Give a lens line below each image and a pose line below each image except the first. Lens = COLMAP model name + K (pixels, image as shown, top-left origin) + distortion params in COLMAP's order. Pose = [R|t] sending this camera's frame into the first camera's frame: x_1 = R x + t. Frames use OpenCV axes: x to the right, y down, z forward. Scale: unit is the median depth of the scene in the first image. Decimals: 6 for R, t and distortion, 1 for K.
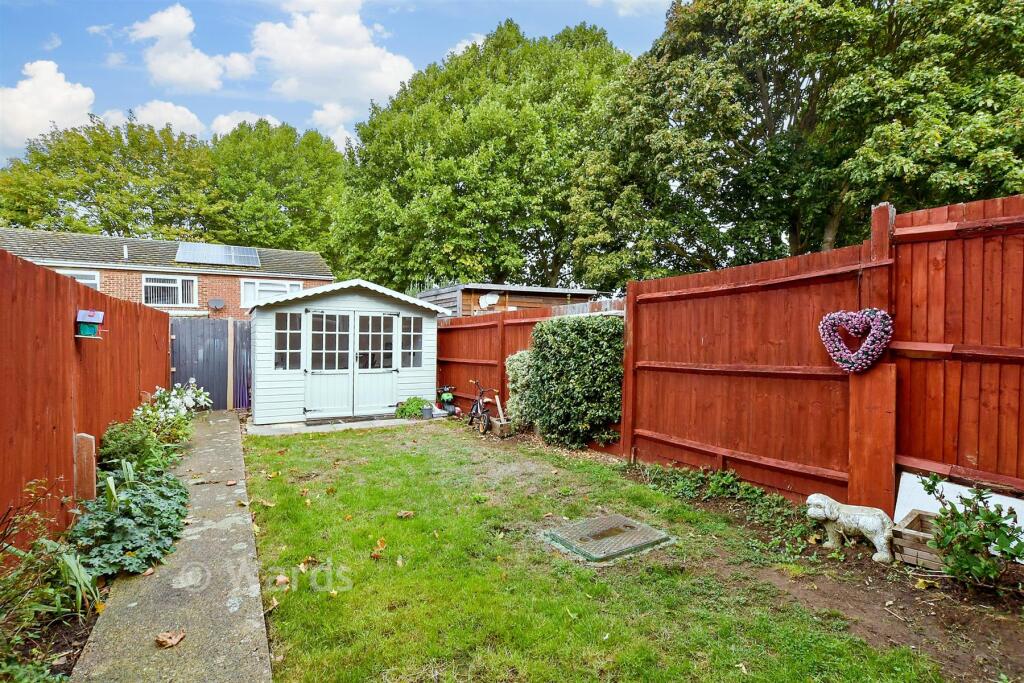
lens RADIAL K [[452.6, 0, 504.7], [0, 452.6, 342.0], [0, 0, 1]] dist [-0.001526, -0.000156]
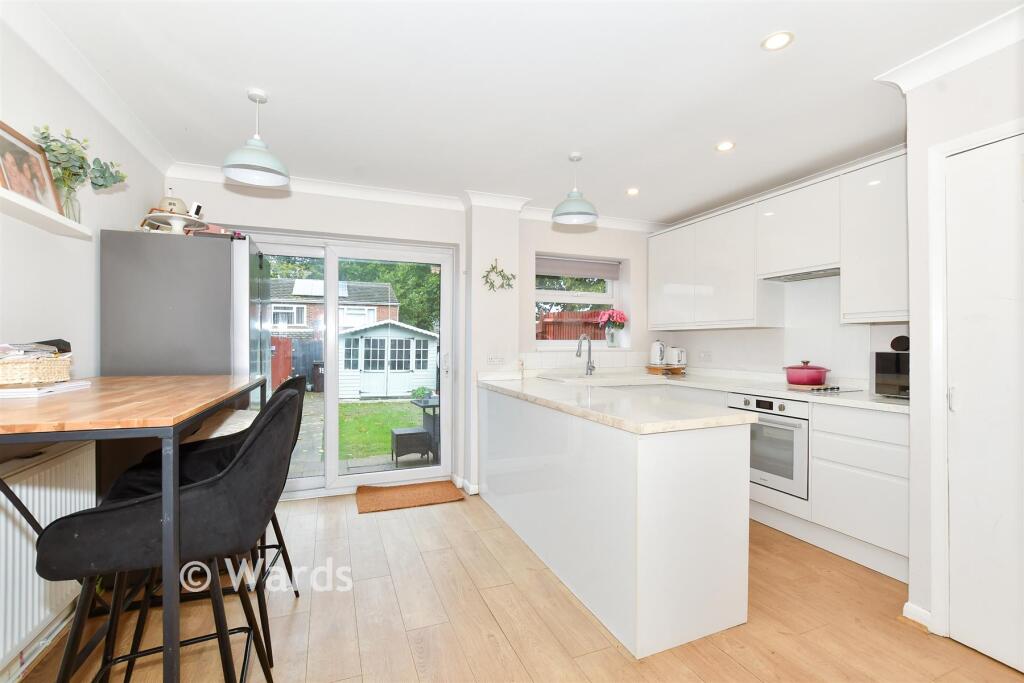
lens RADIAL K [[452.6, 0, 518.1], [0, 452.6, 343.2], [0, 0, 1]] dist [-0.001526, -0.000156]
pose [[0.987659, 0.005085, -0.156537, 0.437073], [-0.007353, 0.999876, -0.013916, -0.022445], [0.156447, 0.014896, 0.987574, -0.650625]]
